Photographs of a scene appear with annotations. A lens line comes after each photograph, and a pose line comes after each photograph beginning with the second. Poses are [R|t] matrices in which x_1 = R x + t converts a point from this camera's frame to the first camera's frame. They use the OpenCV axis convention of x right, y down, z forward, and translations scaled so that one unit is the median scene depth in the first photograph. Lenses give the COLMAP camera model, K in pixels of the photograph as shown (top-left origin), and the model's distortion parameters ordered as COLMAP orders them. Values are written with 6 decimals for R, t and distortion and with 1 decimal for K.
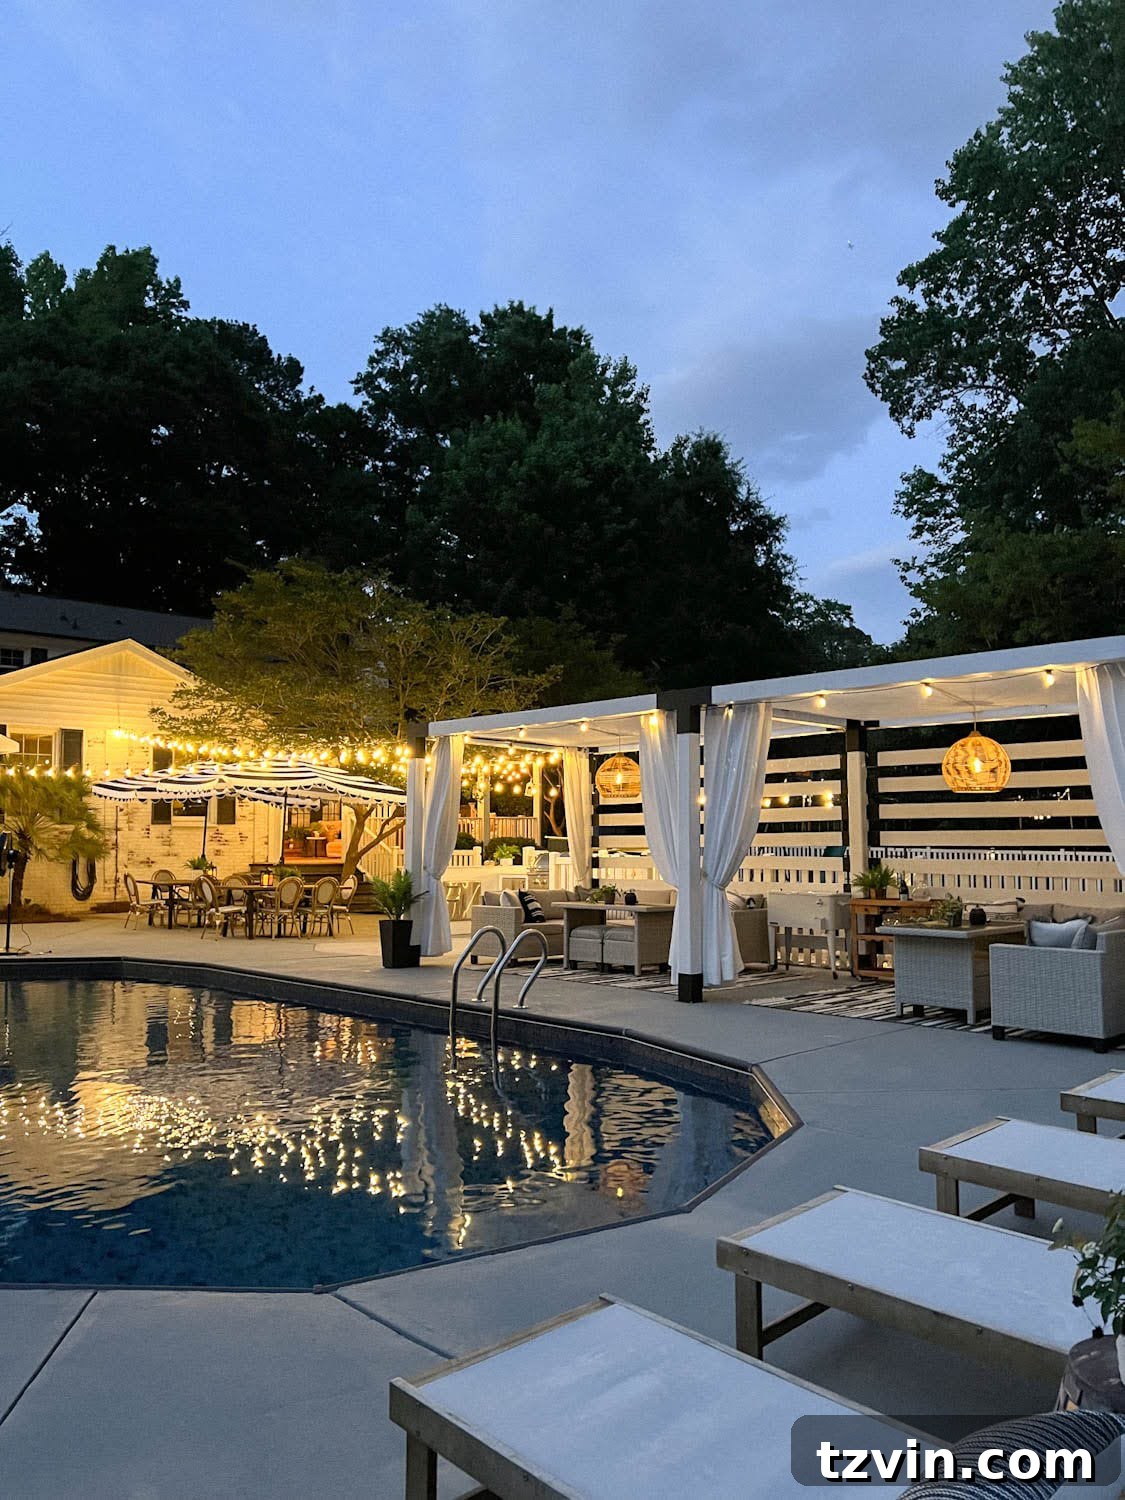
lens RADIAL K [[1090.7, 0, 577.1], [0, 1090.7, 755.5], [0, 0, 1]] dist [0.084645, -0.125926]
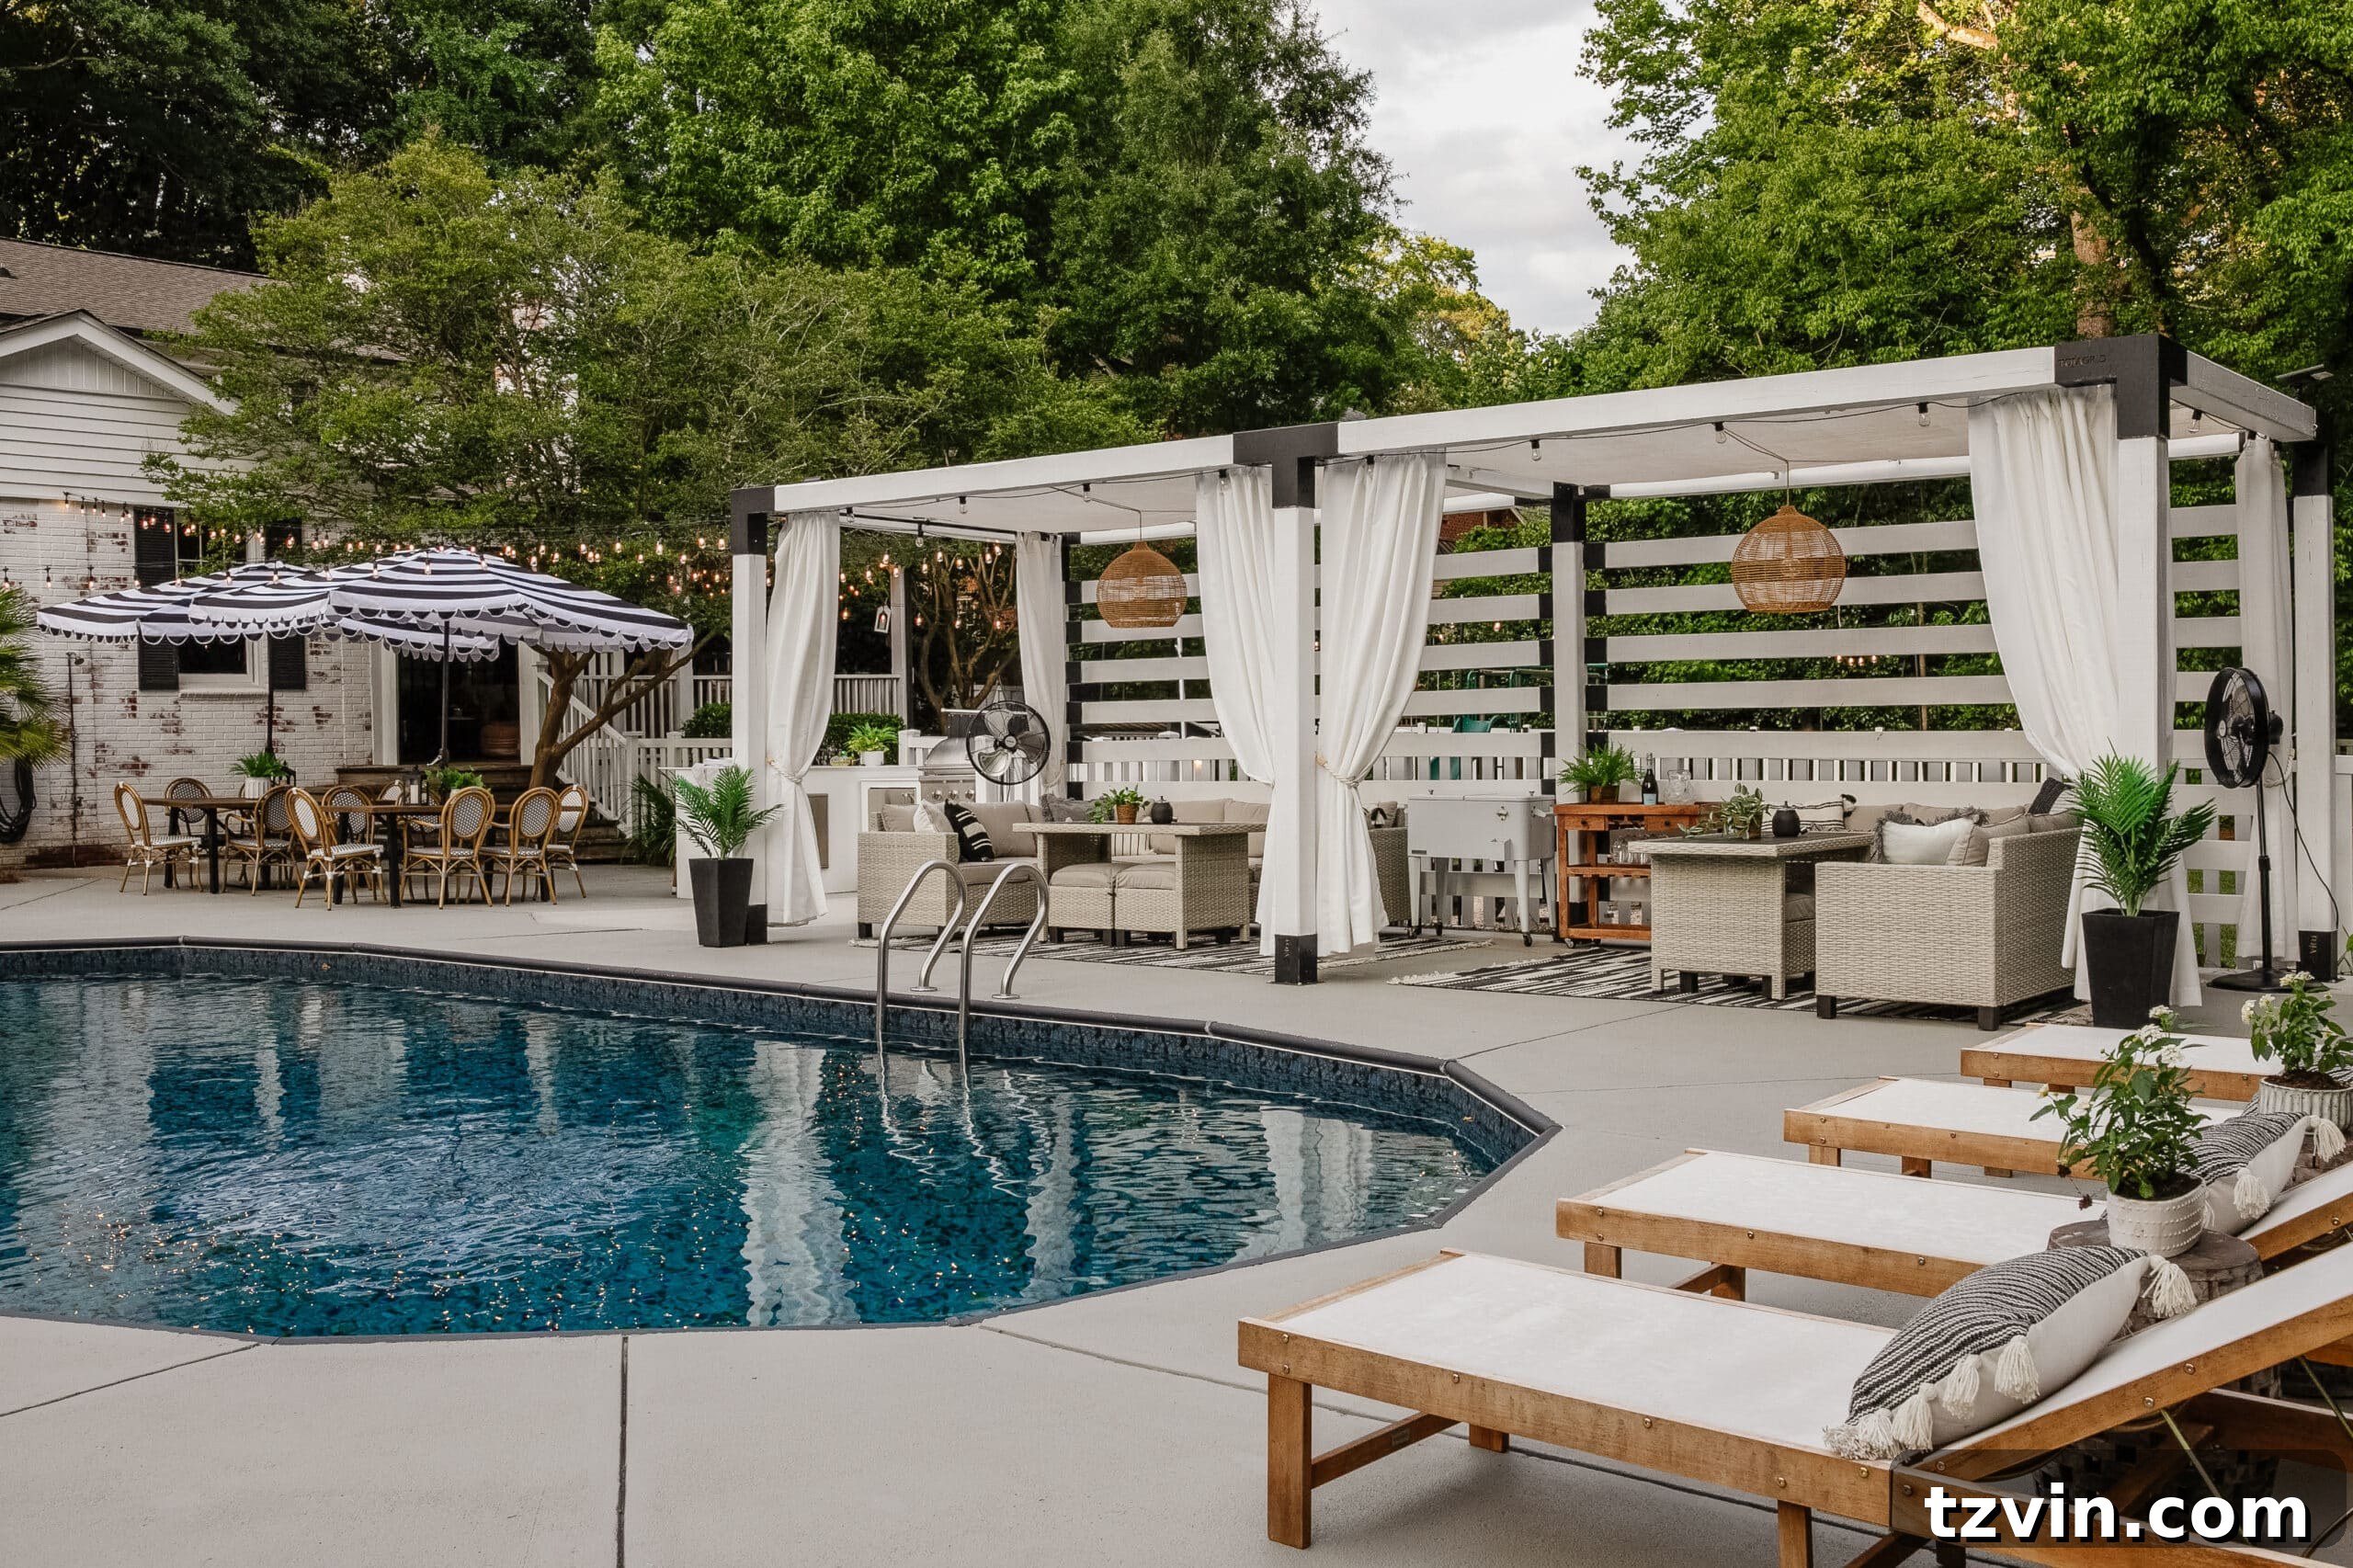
lens RADIAL K [[2238.5, 0, 1179.4], [0, 2238.5, 755.3], [0, 0, 1]] dist [0.001609, 0.014629]
pose [[0.992918, -0.010762, 0.118313, -0.047360], [0.000140, 0.995994, 0.089421, 0.001713], [-0.118801, -0.088771, 0.988942, -0.066021]]
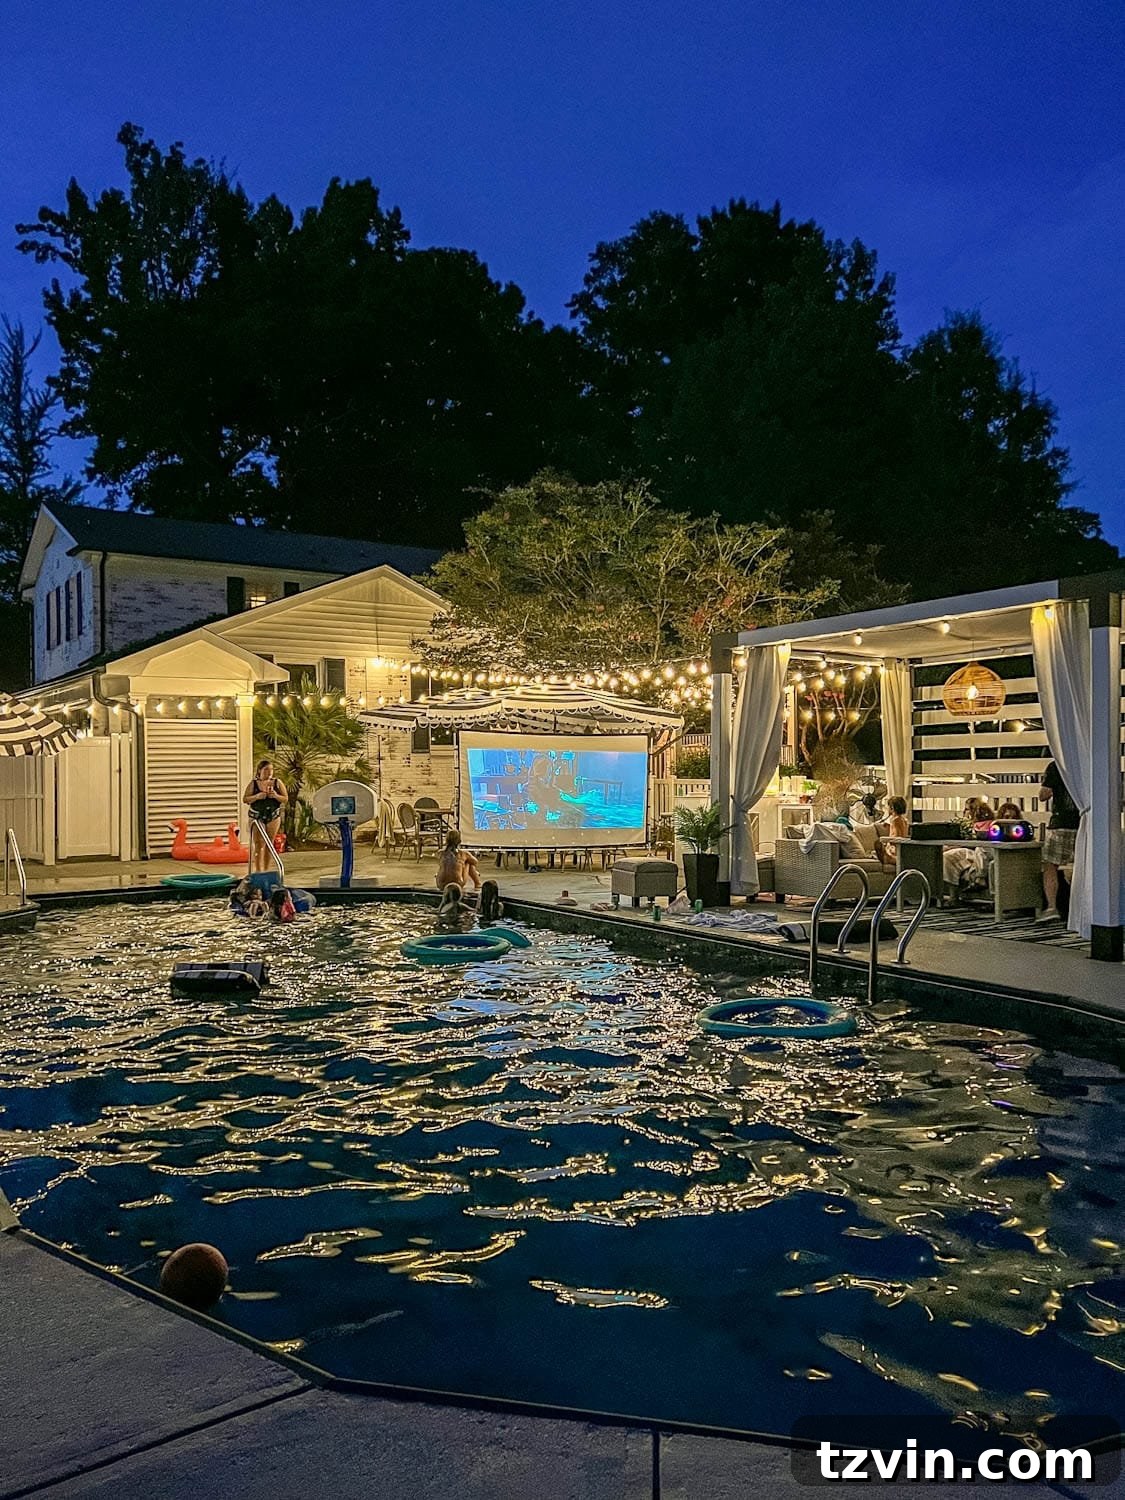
lens RADIAL K [[1090.7, 0, 577.1], [0, 1090.7, 755.5], [0, 0, 1]] dist [0.084645, -0.125926]
pose [[0.982758, -0.006471, -0.184781, -0.065681], [0.017881, 0.998029, 0.060148, 0.008871], [0.184028, -0.062415, 0.980937, 0.067556]]
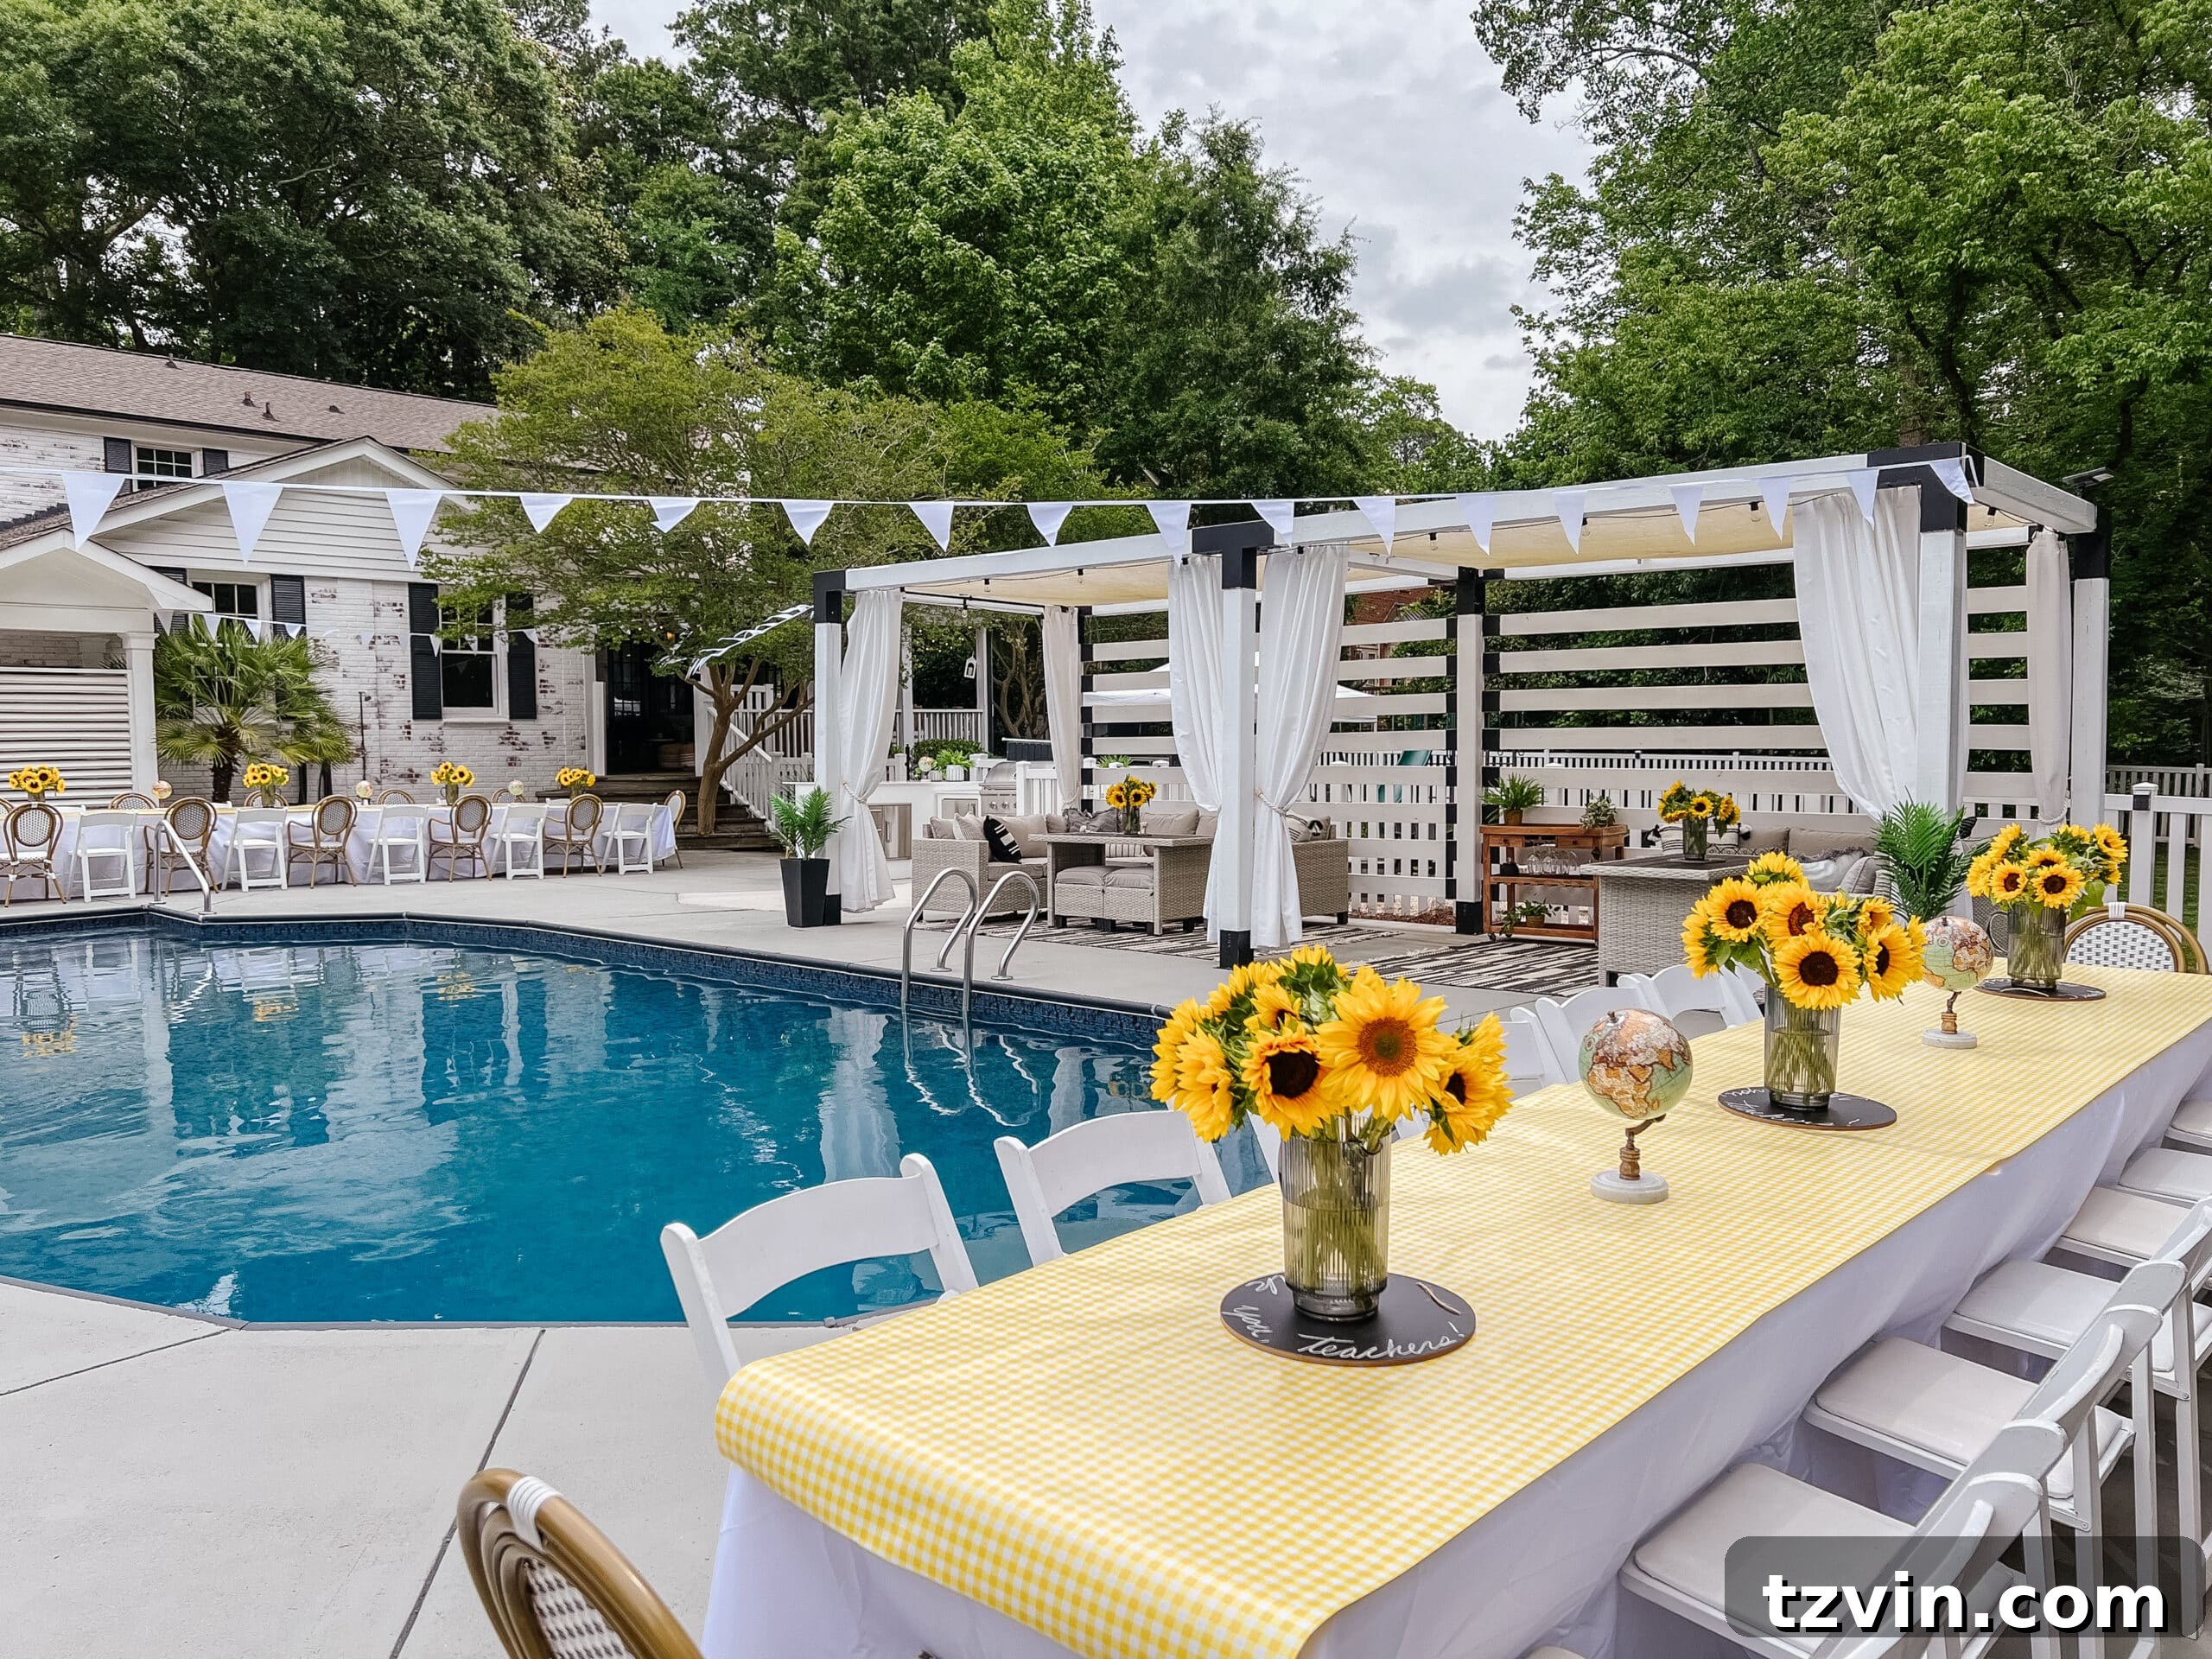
lens RADIAL K [[1632.0, 0, 1106.0], [0, 1632.0, 829.5], [0, 0, 1]] dist [0.004256, -0.004299]
pose [[0.998712, -0.005016, 0.050485, -0.017696], [-0.001619, 0.991444, 0.130521, -0.001859], [-0.050708, -0.130434, 0.990159, -0.017687]]
